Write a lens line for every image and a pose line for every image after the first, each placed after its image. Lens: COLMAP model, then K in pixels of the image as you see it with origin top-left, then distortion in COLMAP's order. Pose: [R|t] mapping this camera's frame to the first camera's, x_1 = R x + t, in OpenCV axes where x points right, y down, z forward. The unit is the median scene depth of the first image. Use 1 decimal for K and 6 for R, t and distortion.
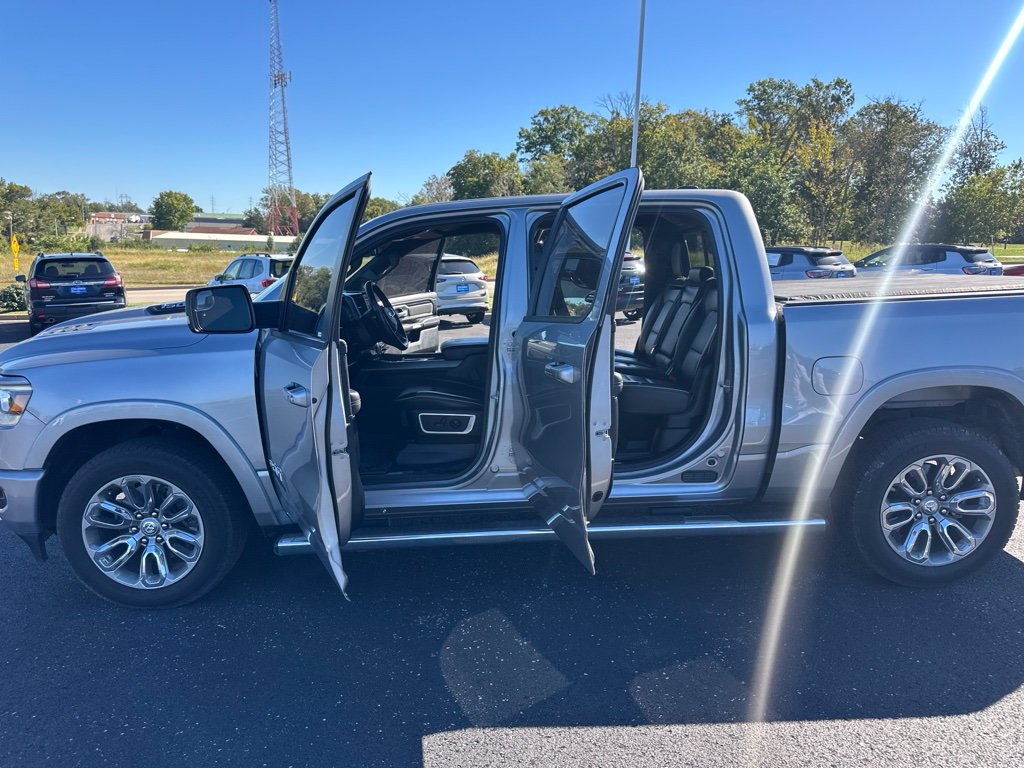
lens RADIAL K [[720.0, 0, 517.1], [0, 720.0, 382.1], [0, 0, 1]] dist [0.051797, -0.069584]
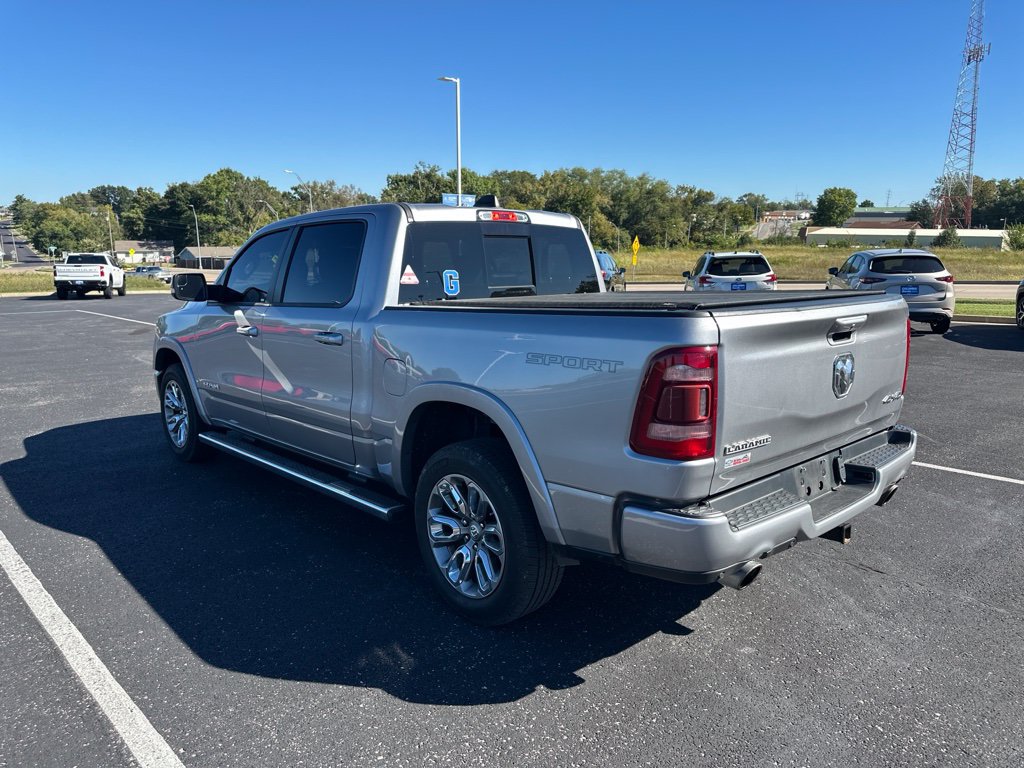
lens RADIAL K [[720.0, 0, 517.6], [0, 720.0, 382.1], [0, 0, 1]] dist [0.051797, -0.069584]
pose [[0.658519, 0.134812, -0.740391, 0.057931], [-0.130035, 0.989409, 0.064497, -0.004003], [0.741244, 0.053804, 0.669075, 0.018822]]
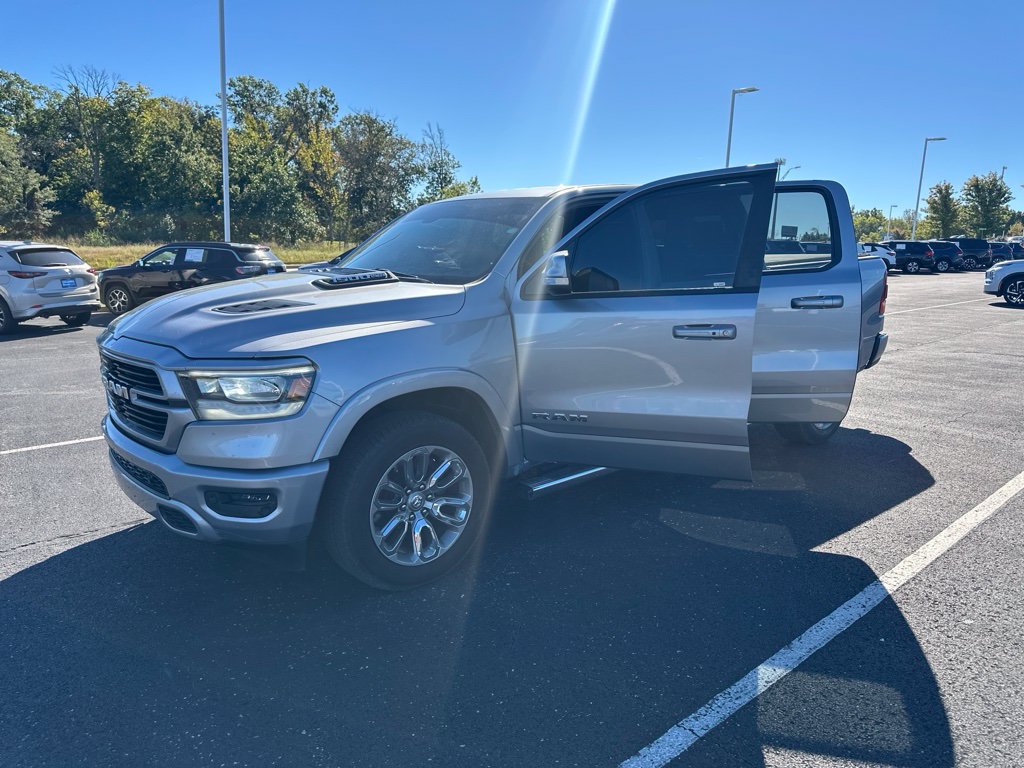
lens RADIAL K [[732.7, 0, 507.8], [0, 732.7, 385.7], [0, 0, 1]] dist [0.005637, -0.027598]
pose [[0.786095, -0.096396, 0.610542, -0.044253], [0.093848, 0.994926, 0.036252, 0.000897], [-0.610939, 0.028801, 0.791154, 0.006183]]
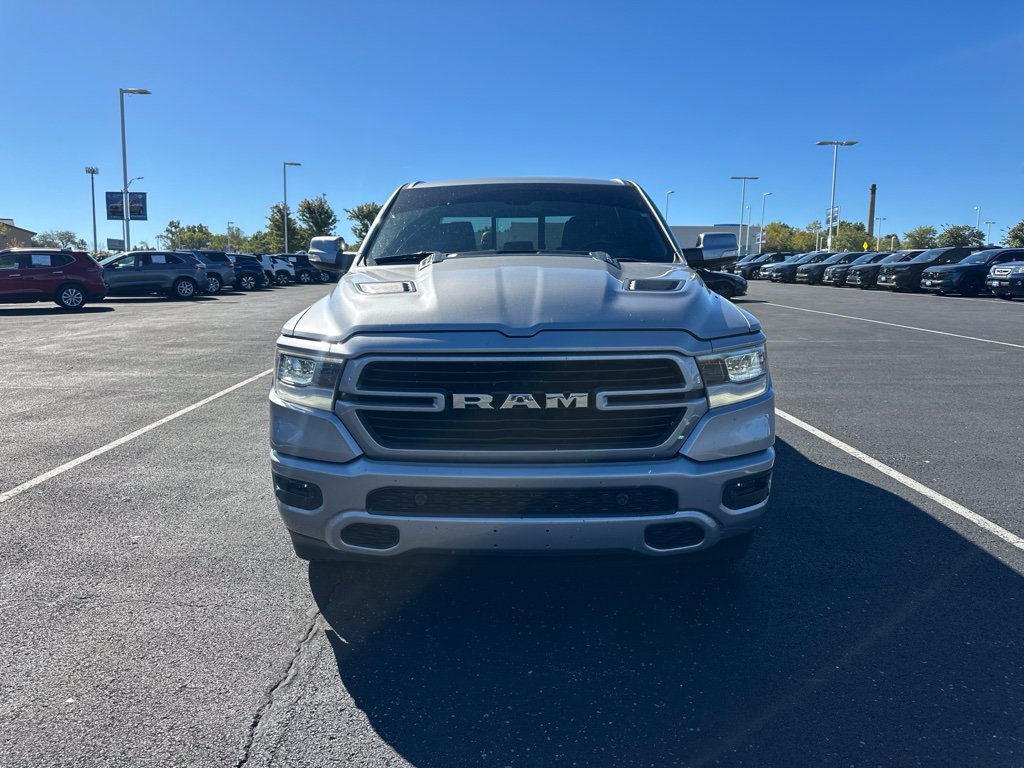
lens RADIAL K [[720.0, 0, 510.6], [0, 720.0, 390.1], [0, 0, 1]] dist [0.051797, -0.069584]
pose [[0.057081, -0.154225, 0.986386, -0.067003], [0.171767, 0.974781, 0.142471, -0.004666], [-0.983483, 0.161296, 0.082132, 0.053734]]
